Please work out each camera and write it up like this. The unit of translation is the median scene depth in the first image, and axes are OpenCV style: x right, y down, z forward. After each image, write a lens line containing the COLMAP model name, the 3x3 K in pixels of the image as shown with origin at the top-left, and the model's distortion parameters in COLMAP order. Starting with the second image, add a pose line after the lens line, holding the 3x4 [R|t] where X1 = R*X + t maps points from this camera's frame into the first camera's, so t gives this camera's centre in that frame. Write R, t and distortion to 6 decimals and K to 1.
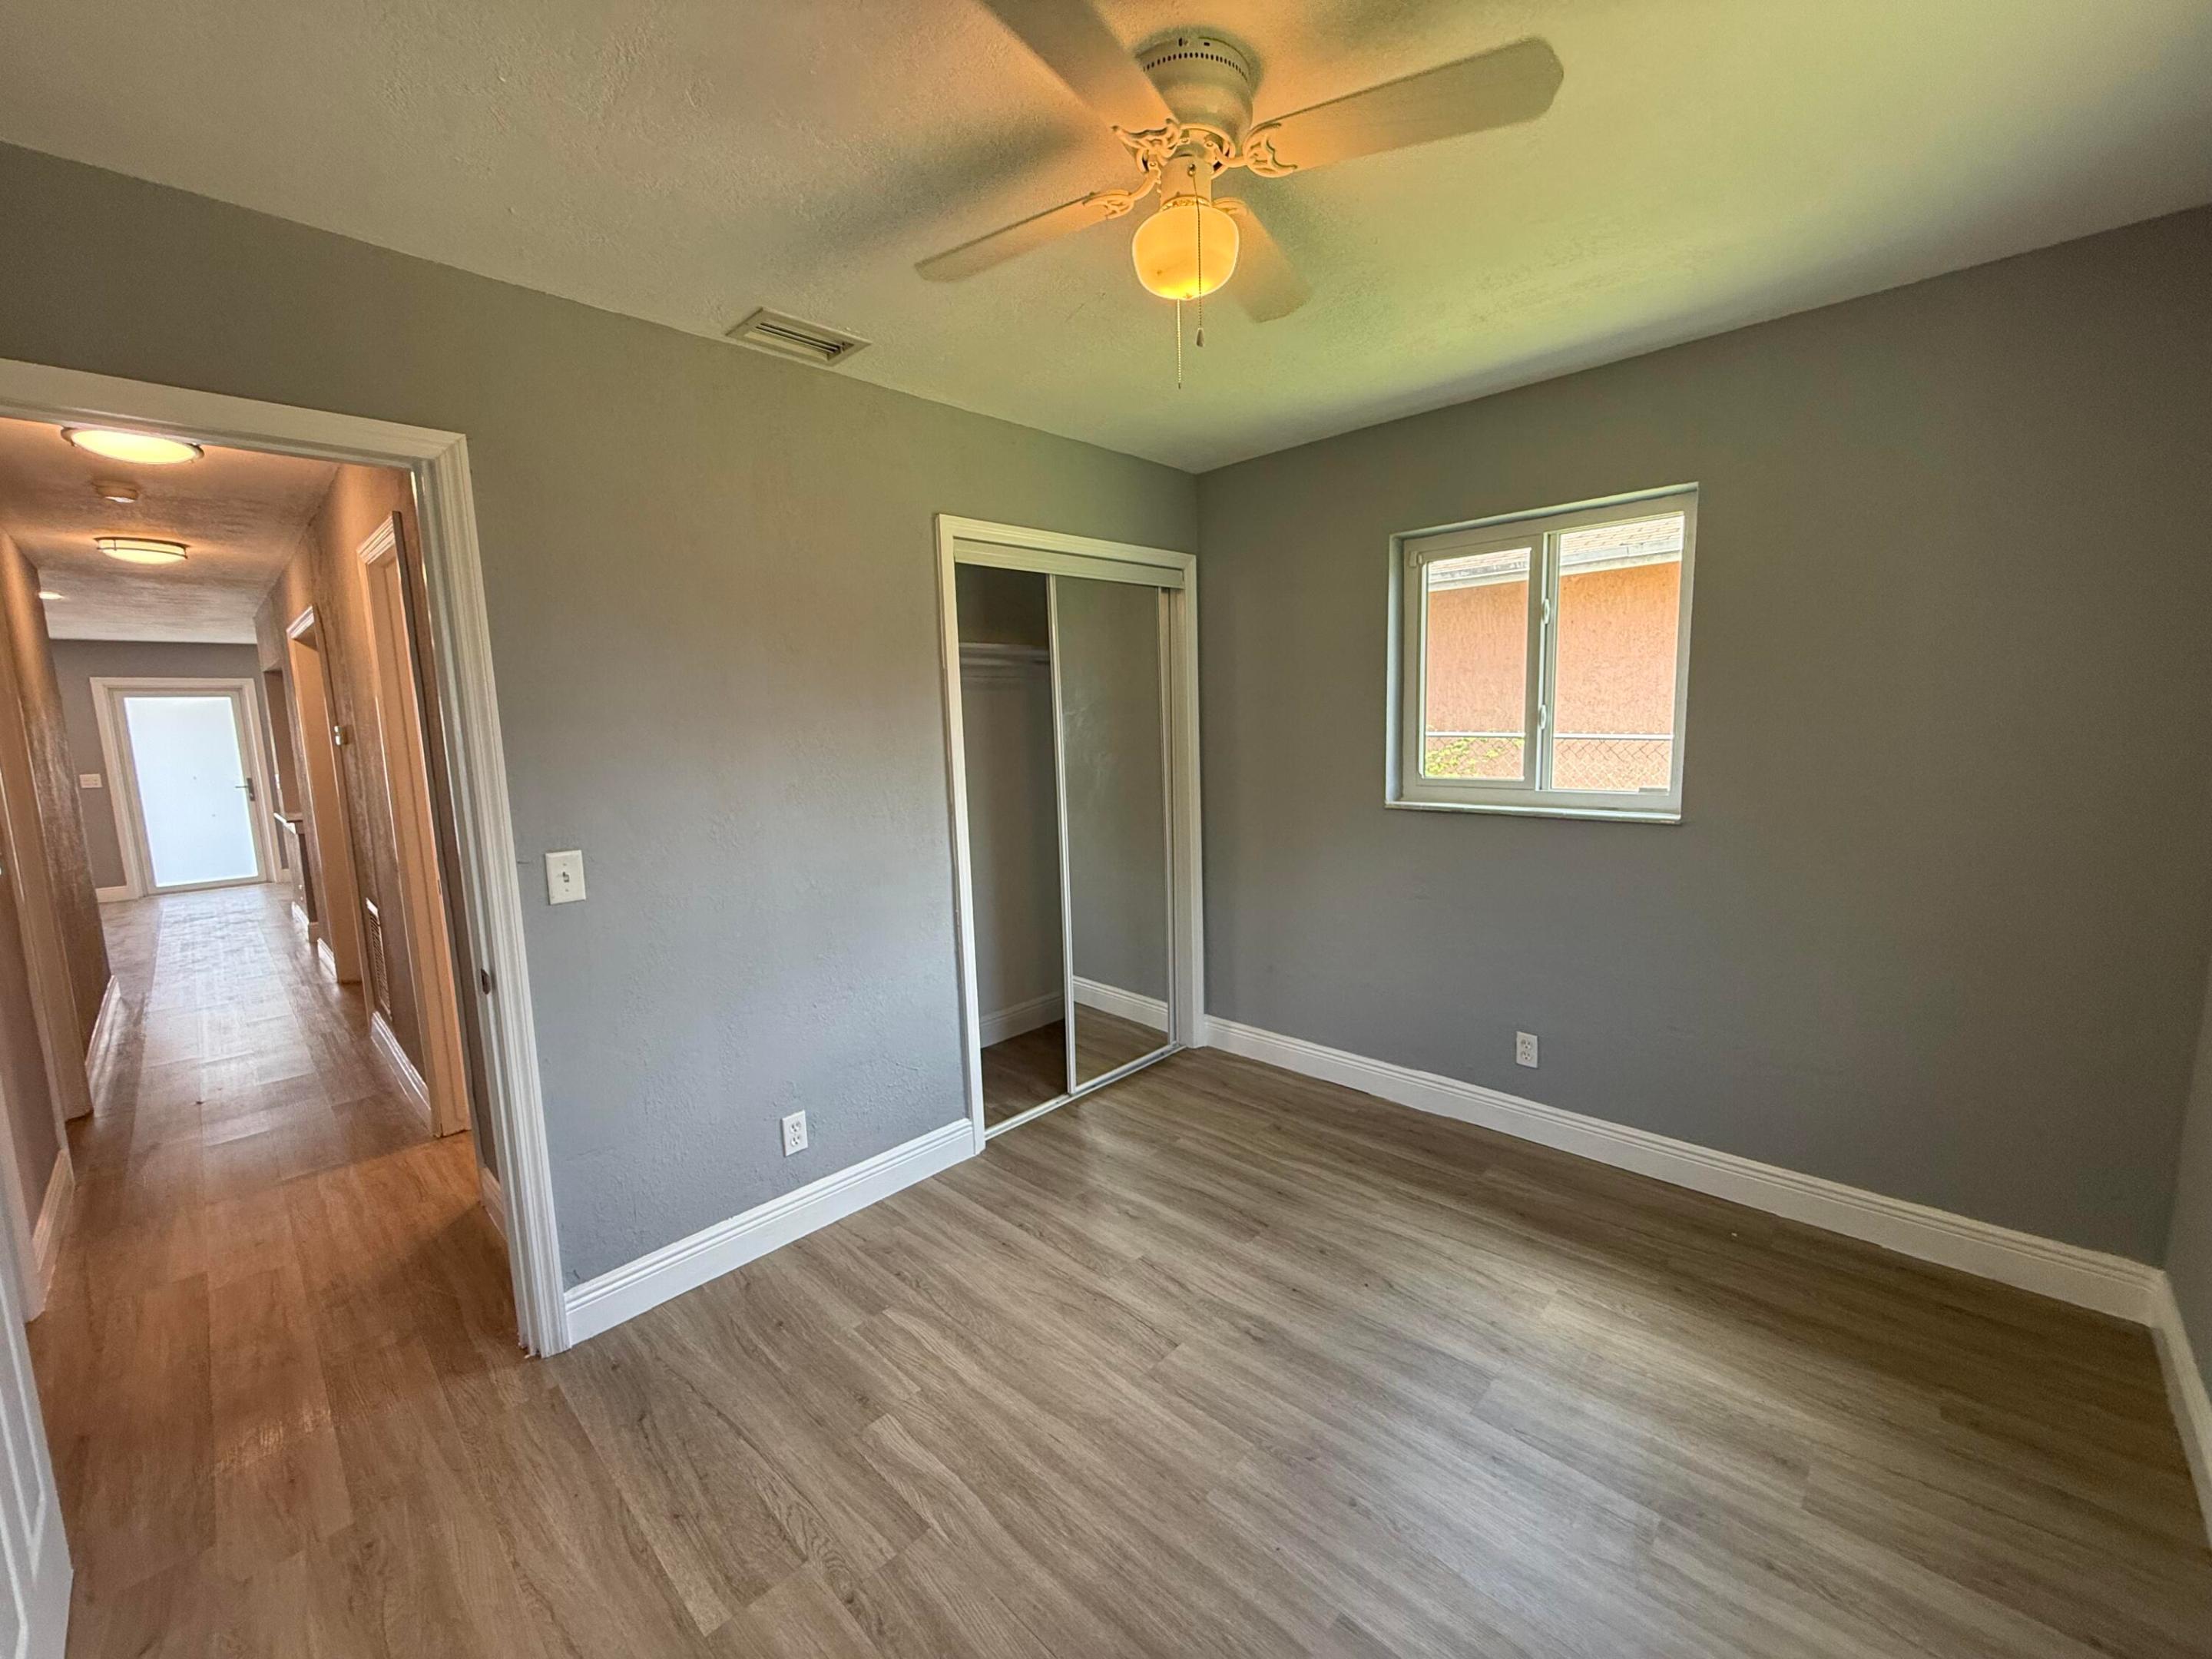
lens RADIAL K [[877.9, 0, 1101.4], [0, 877.9, 830.1], [0, 0, 1]] dist [0.000880, -0.000130]
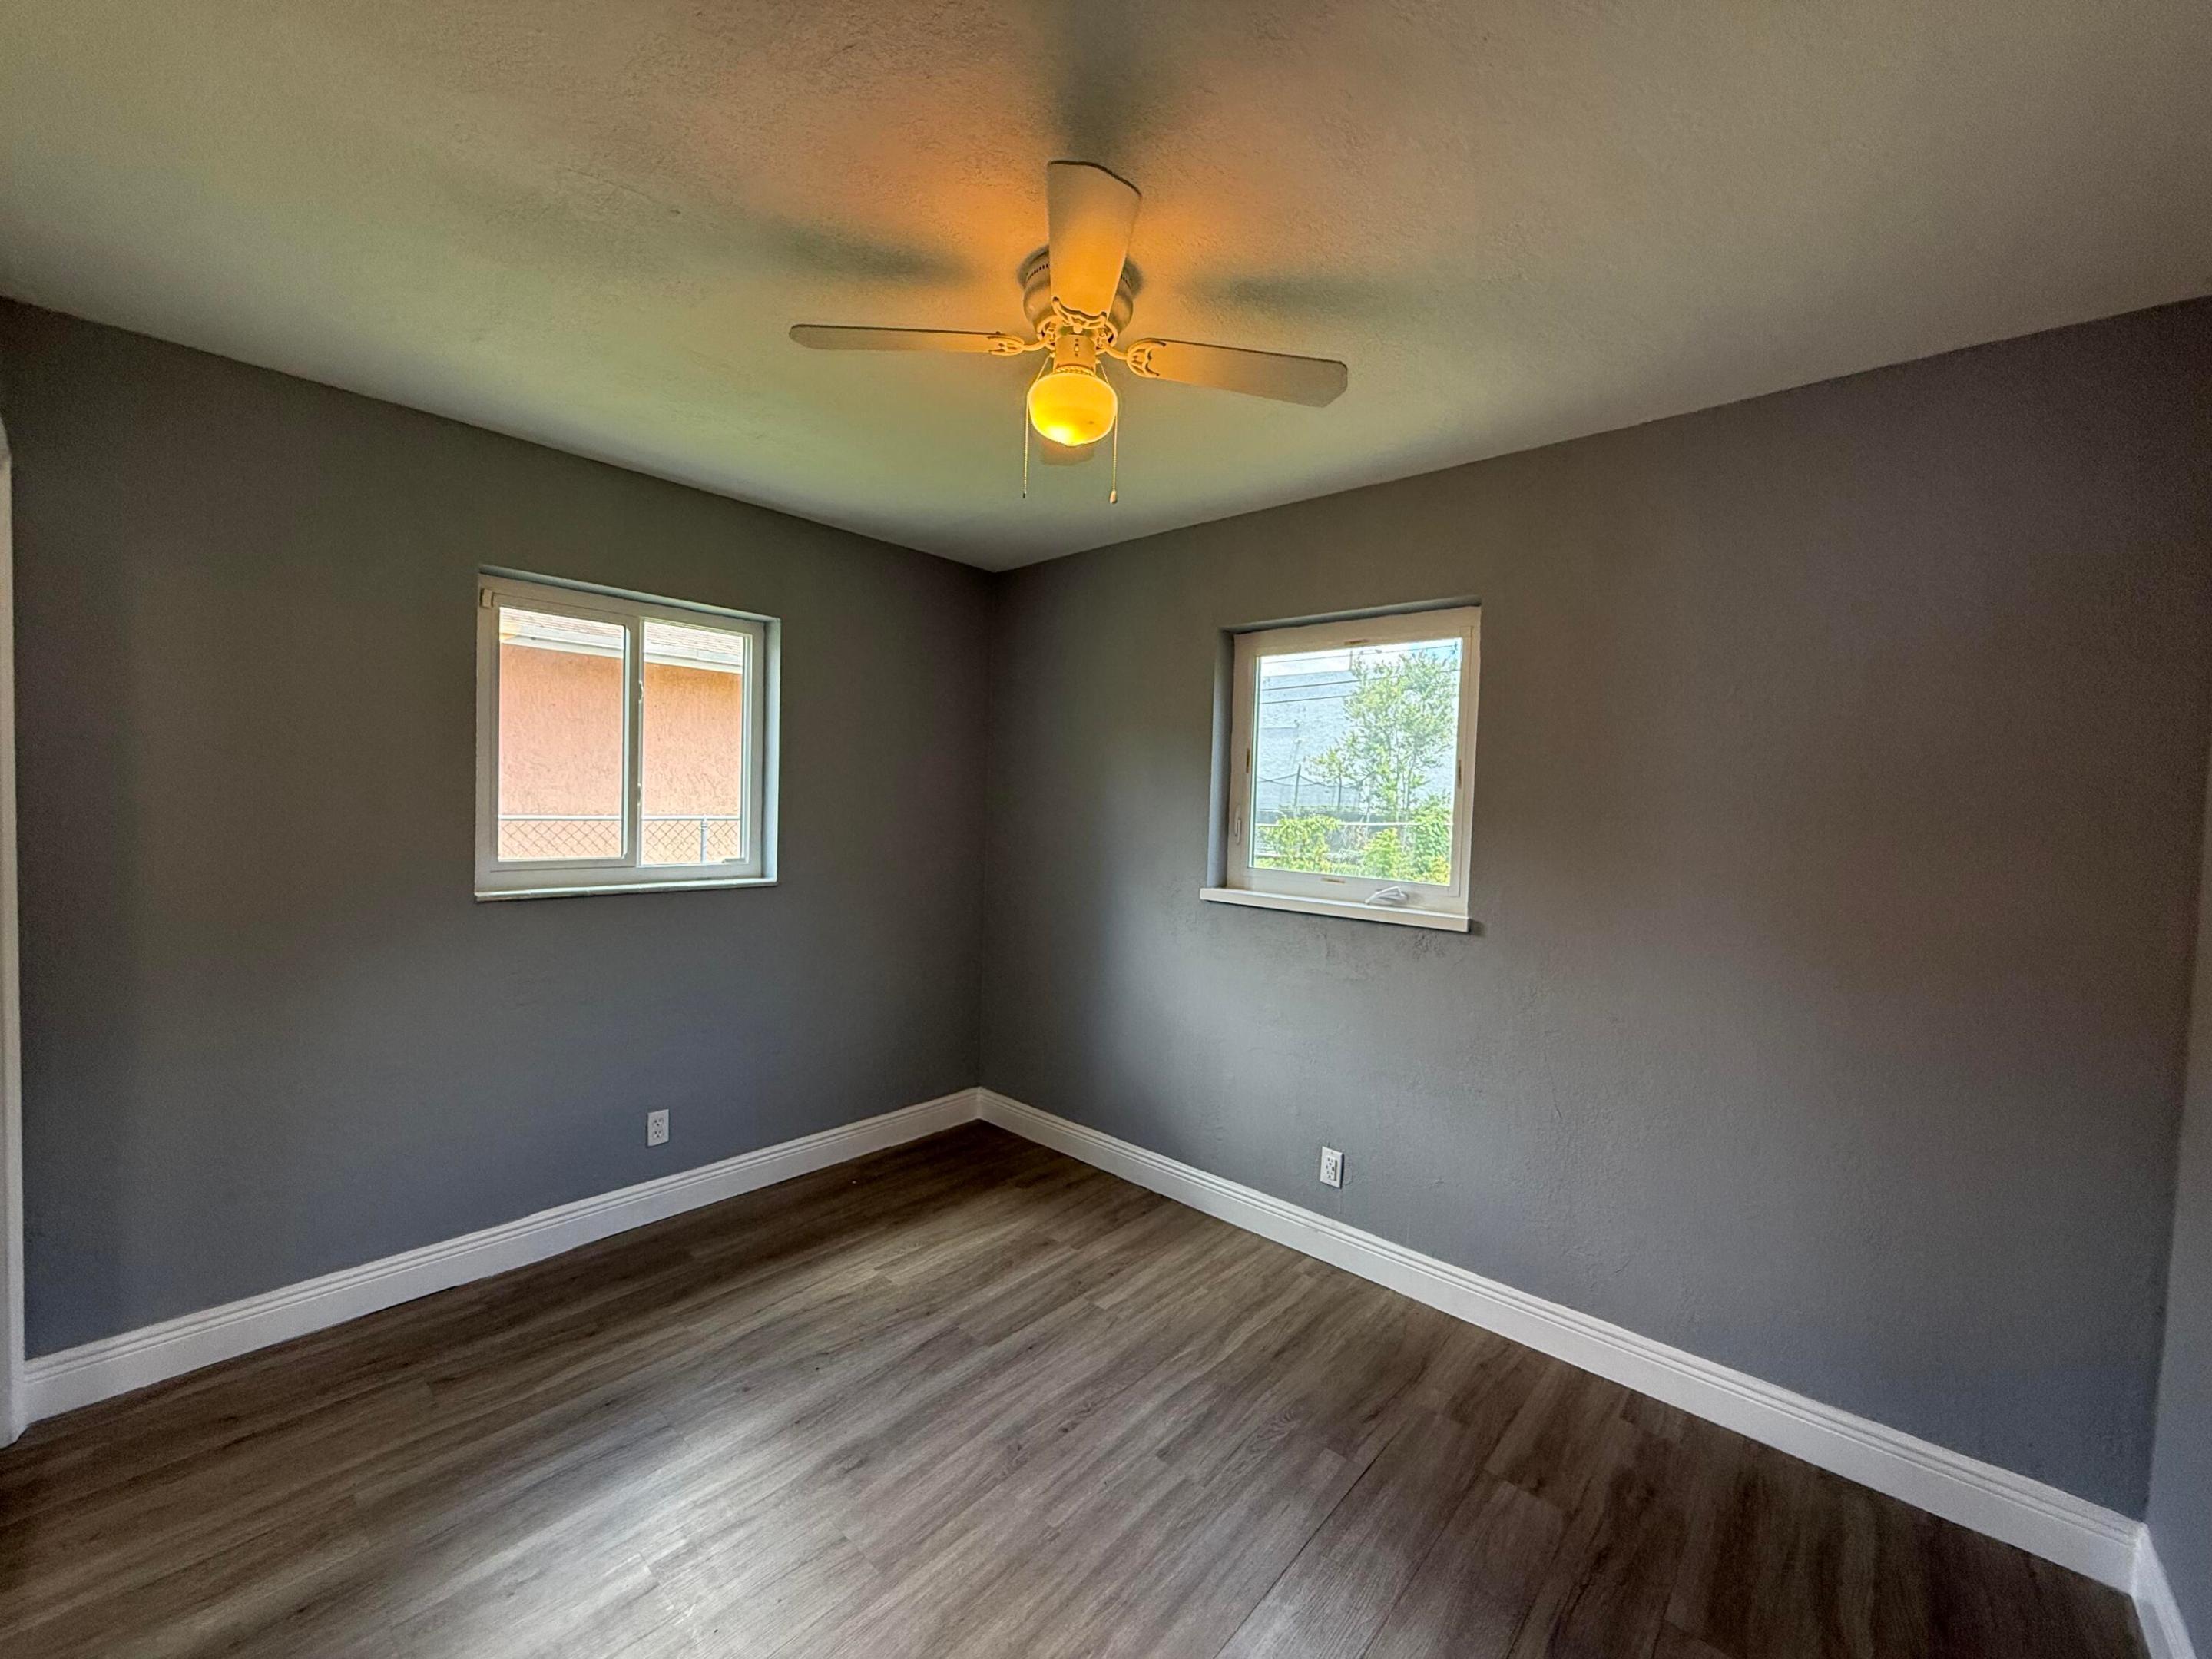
lens RADIAL K [[877.9, 0, 1101.4], [0, 877.9, 830.1], [0, 0, 1]] dist [0.000880, -0.000130]
pose [[-0.033122, -0.009100, 0.999410, -0.570964], [0.098062, 0.995104, 0.012311, -0.052222], [-0.994629, 0.098412, -0.032067, 0.546454]]
